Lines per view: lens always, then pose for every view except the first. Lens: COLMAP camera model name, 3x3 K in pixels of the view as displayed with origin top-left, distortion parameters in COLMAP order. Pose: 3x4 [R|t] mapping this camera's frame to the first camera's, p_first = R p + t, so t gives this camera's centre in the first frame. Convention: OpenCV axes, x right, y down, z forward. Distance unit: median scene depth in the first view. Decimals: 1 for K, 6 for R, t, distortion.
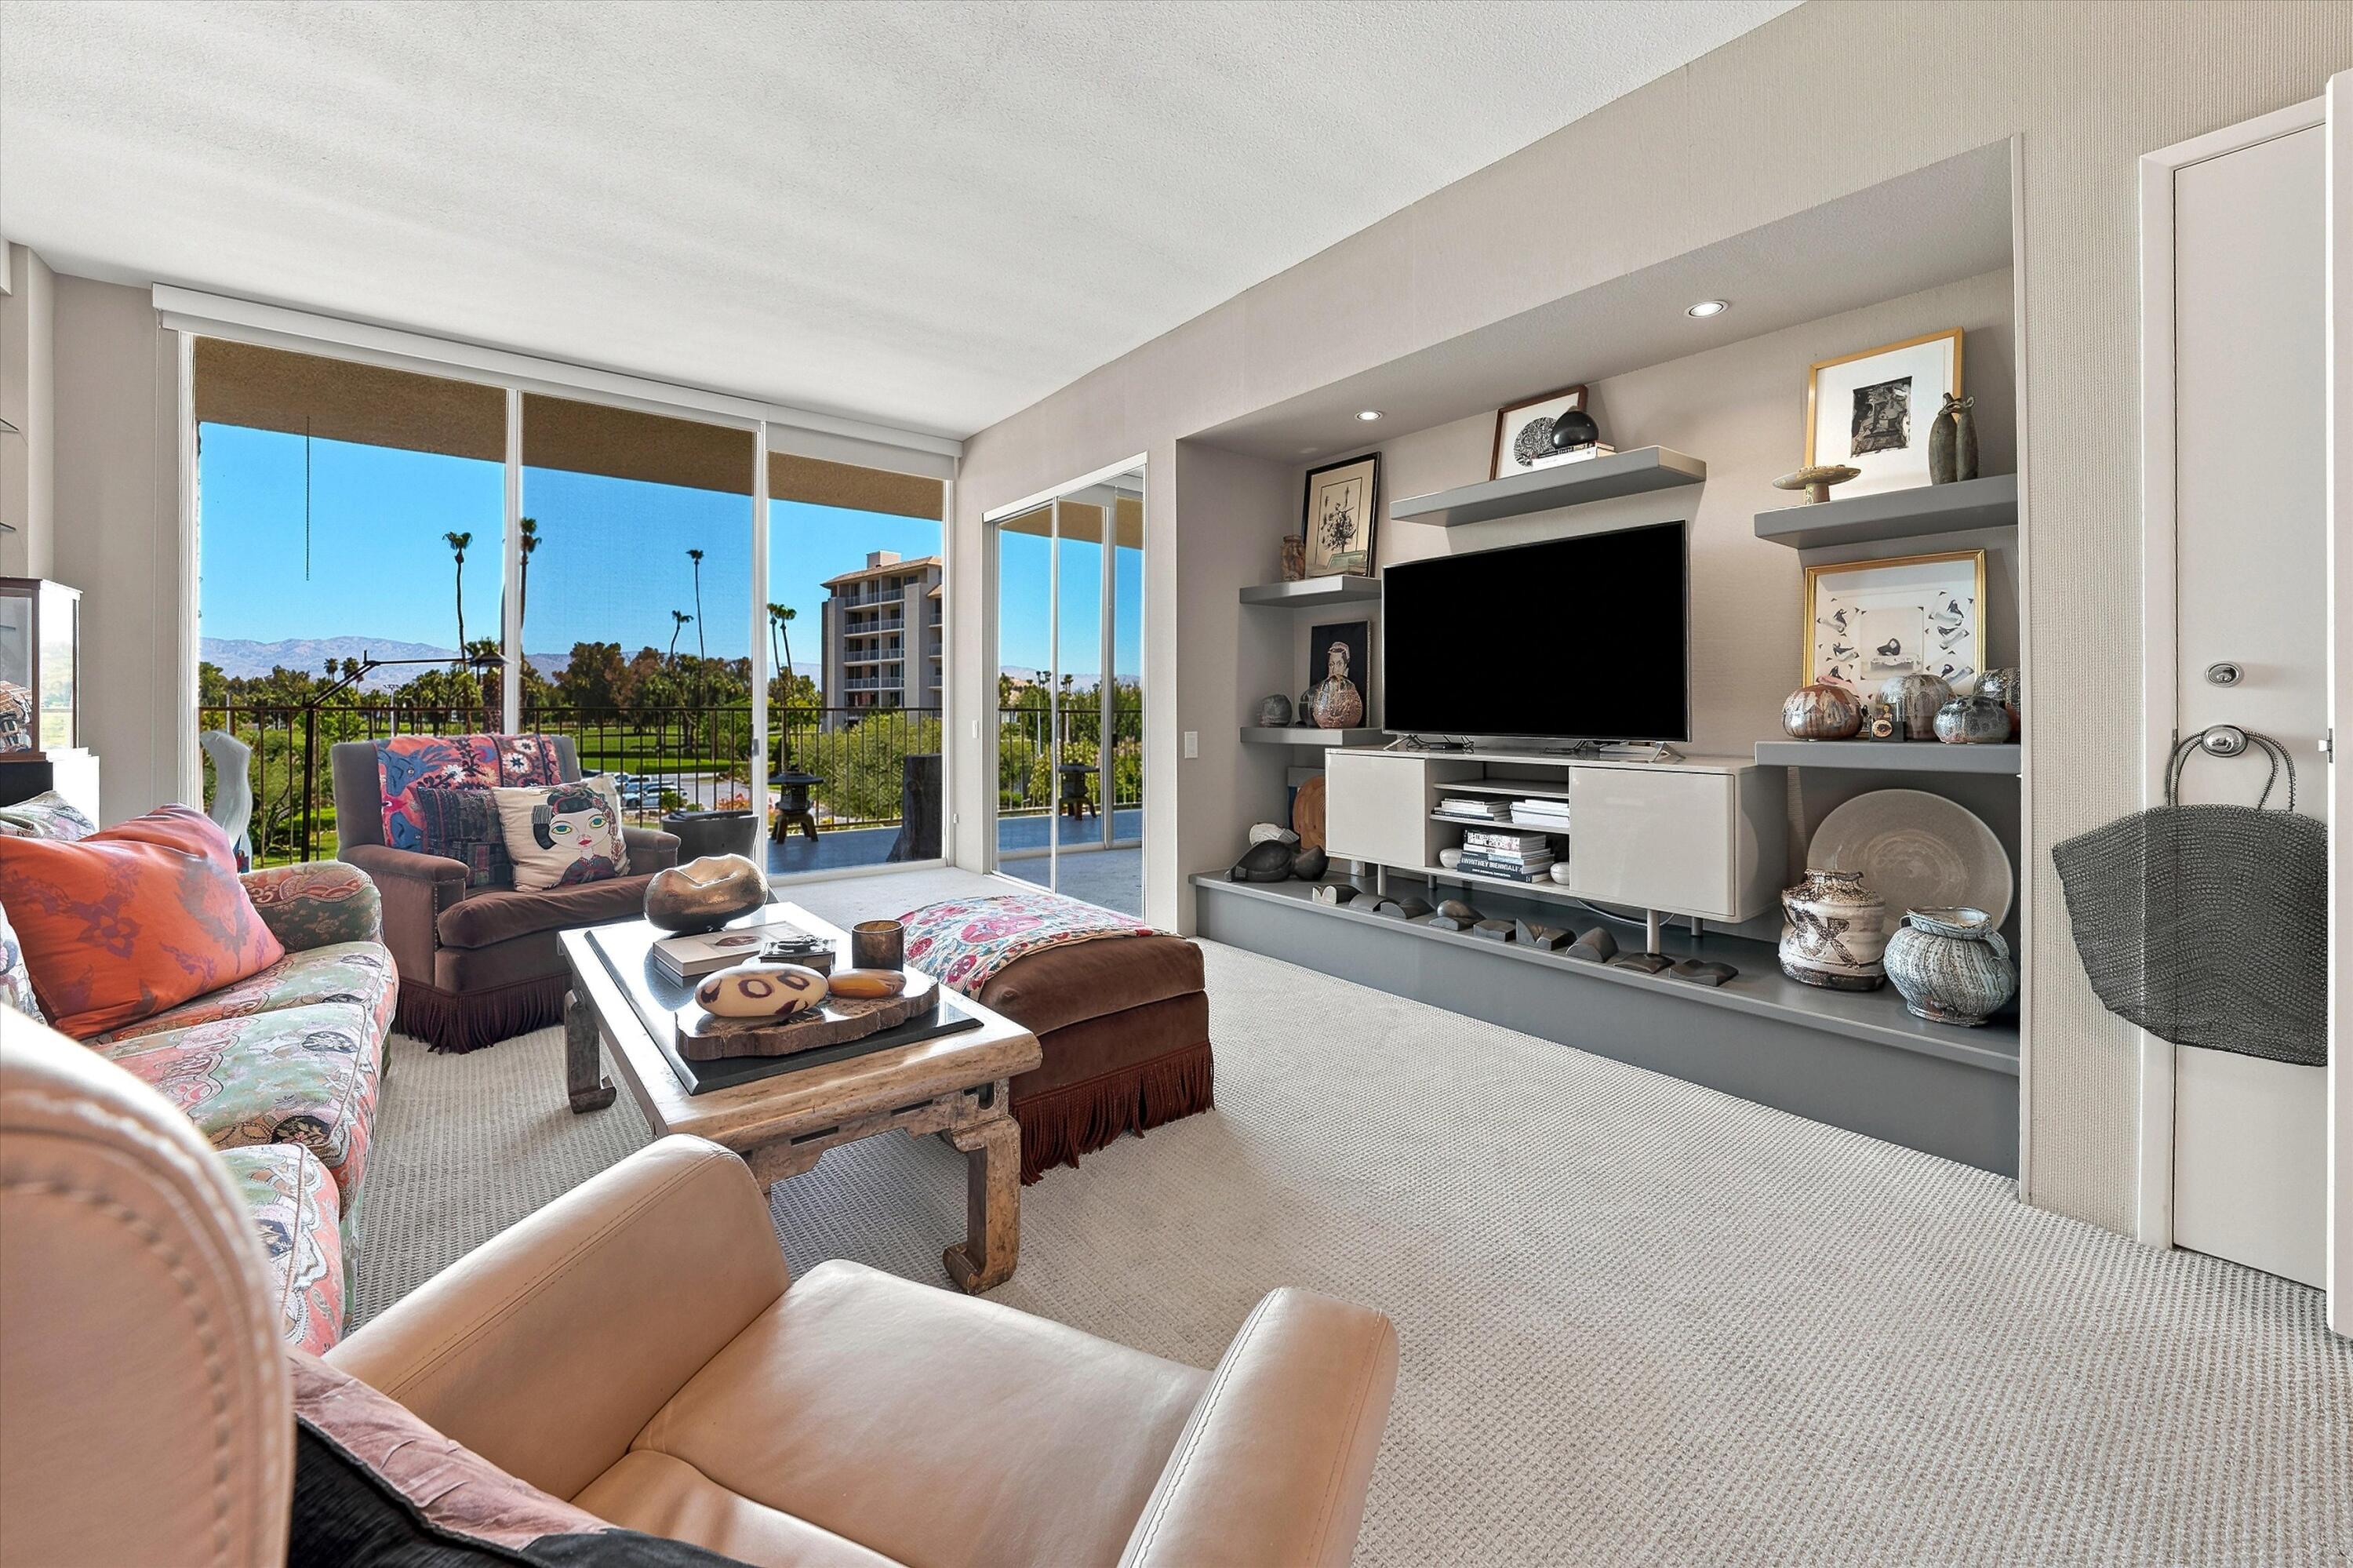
lens RADIAL K [[912.1, 0, 1174.8], [0, 912.1, 709.7], [0, 0, 1]] dist [-0.021460, 0.000100]
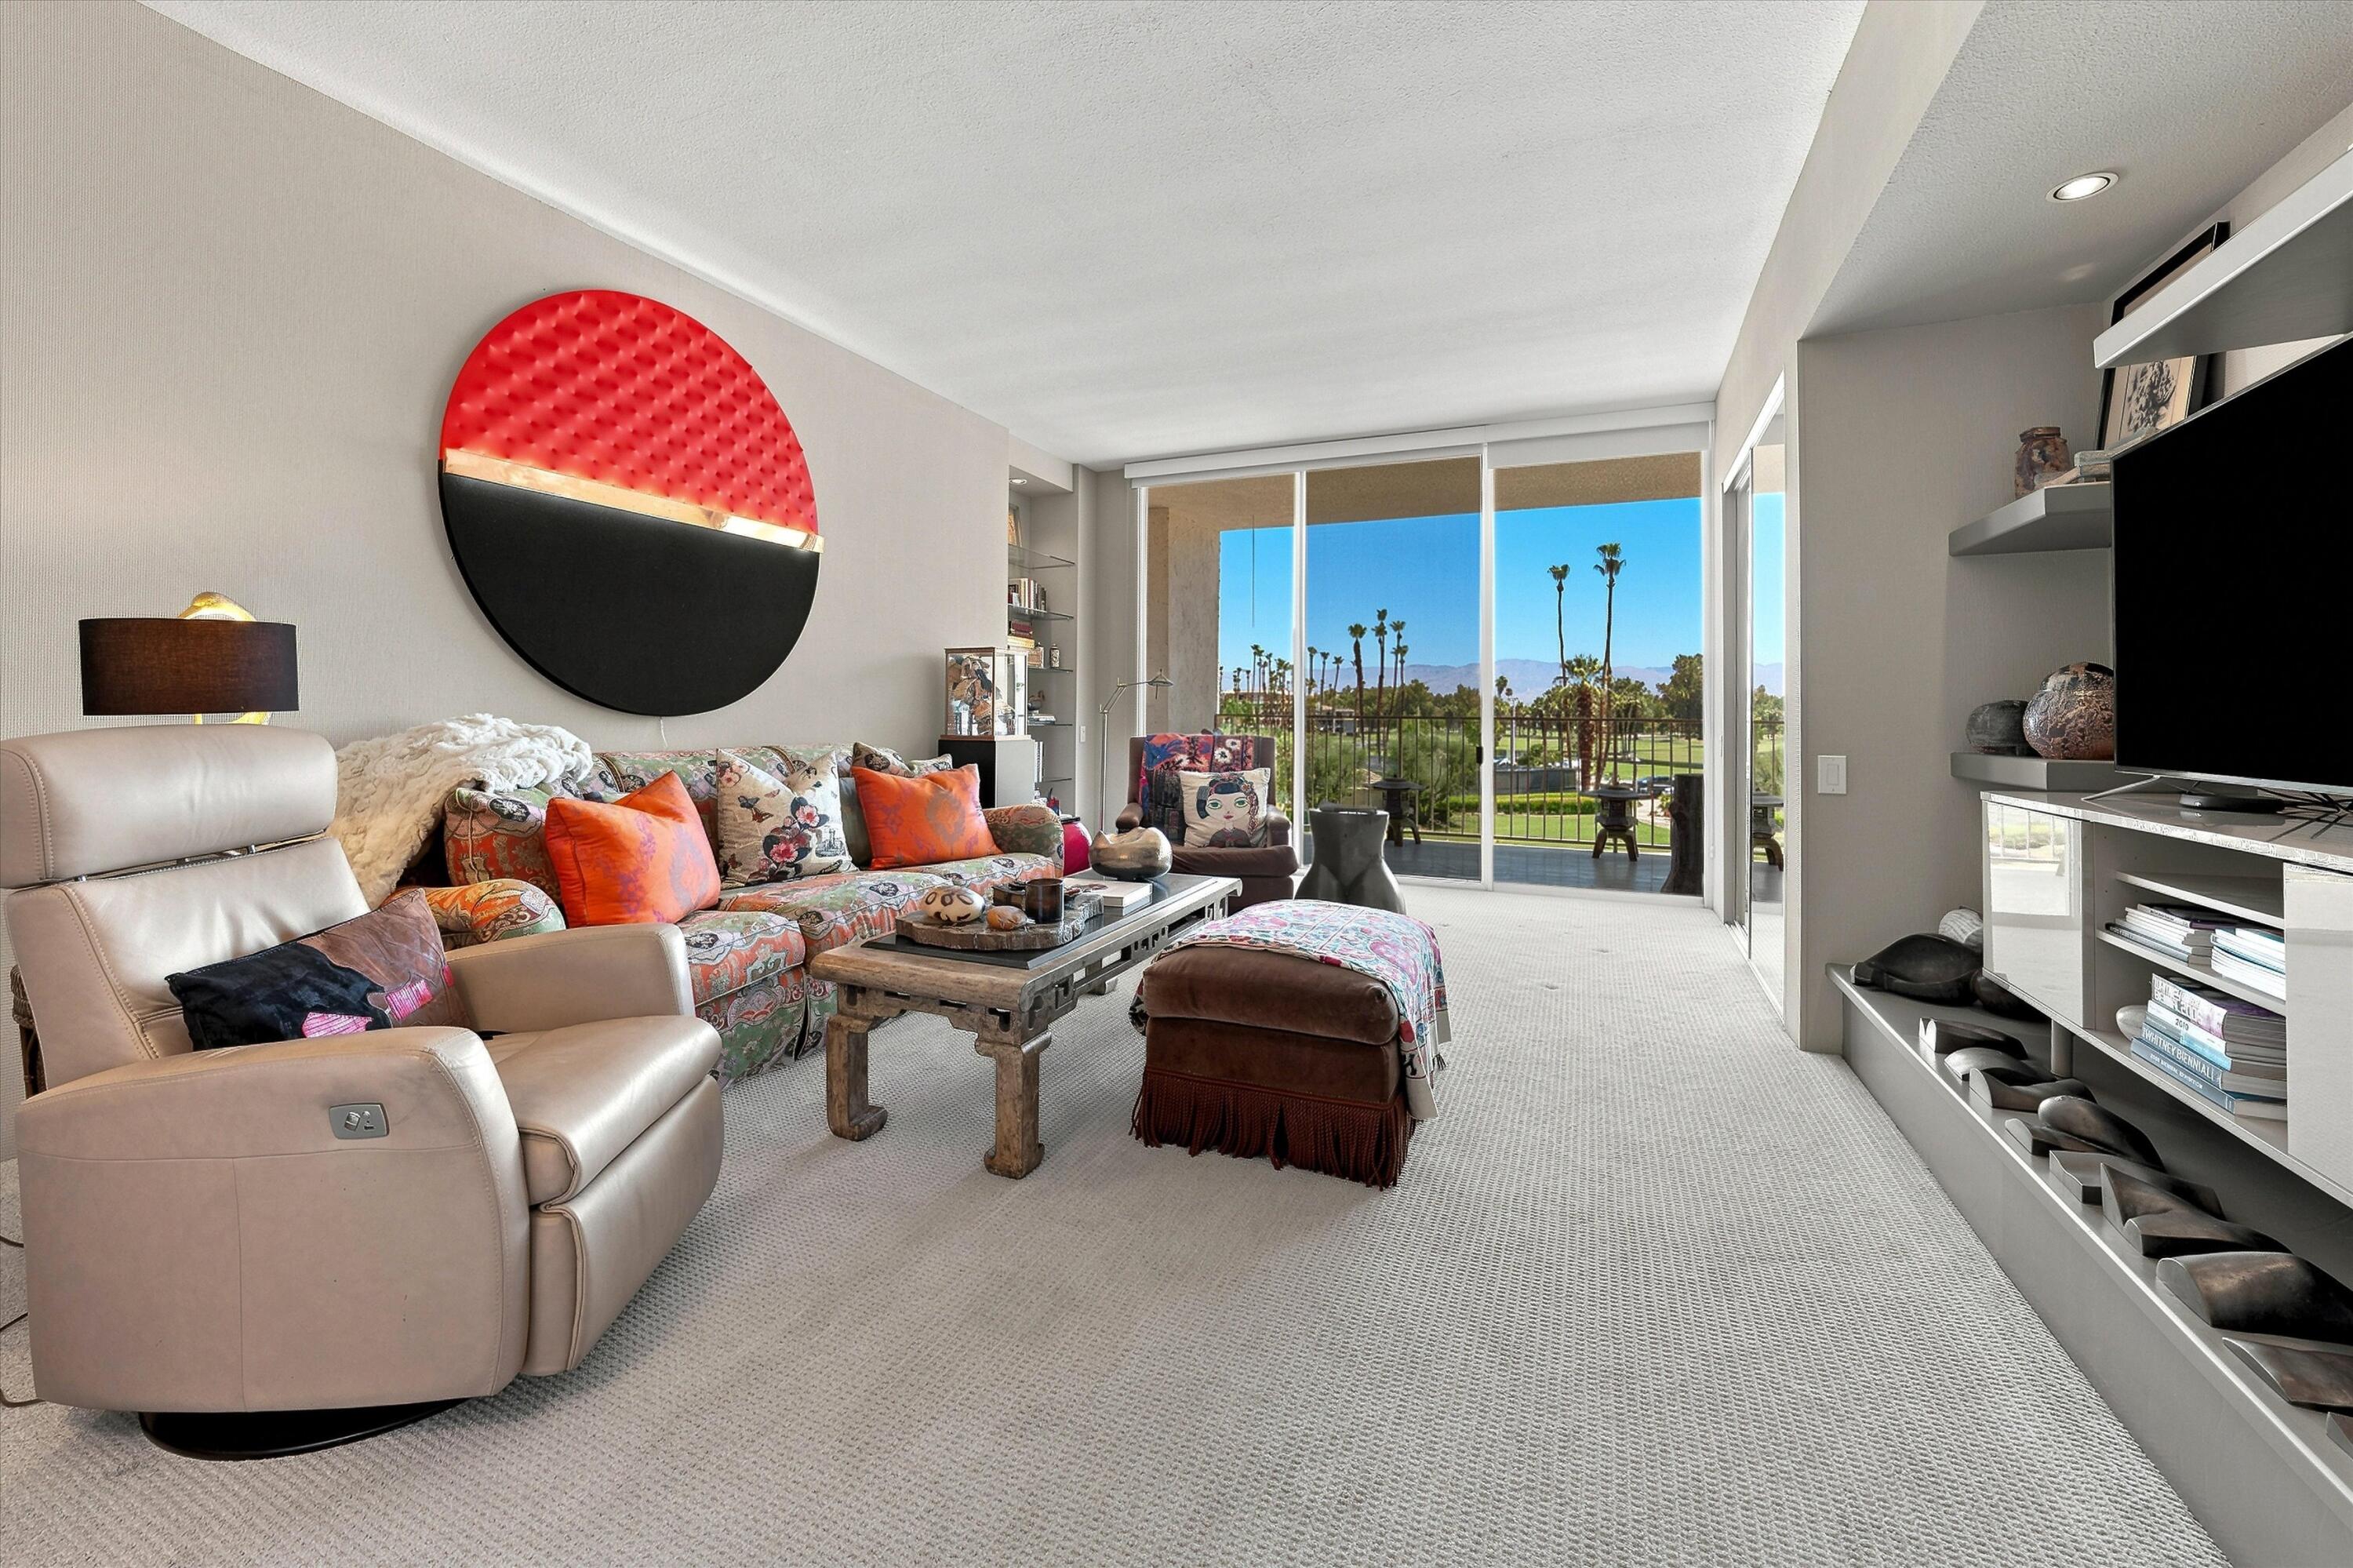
lens RADIAL K [[928.7, 0, 1172.7], [0, 928.7, 707.9], [0, 0, 1]] dist [-0.016755, -0.000091]
pose [[0.451059, -0.003180, -0.892488, 0.506874], [-0.009244, 0.999923, -0.008234, -0.001031], [0.892446, 0.011964, 0.450995, 0.300911]]
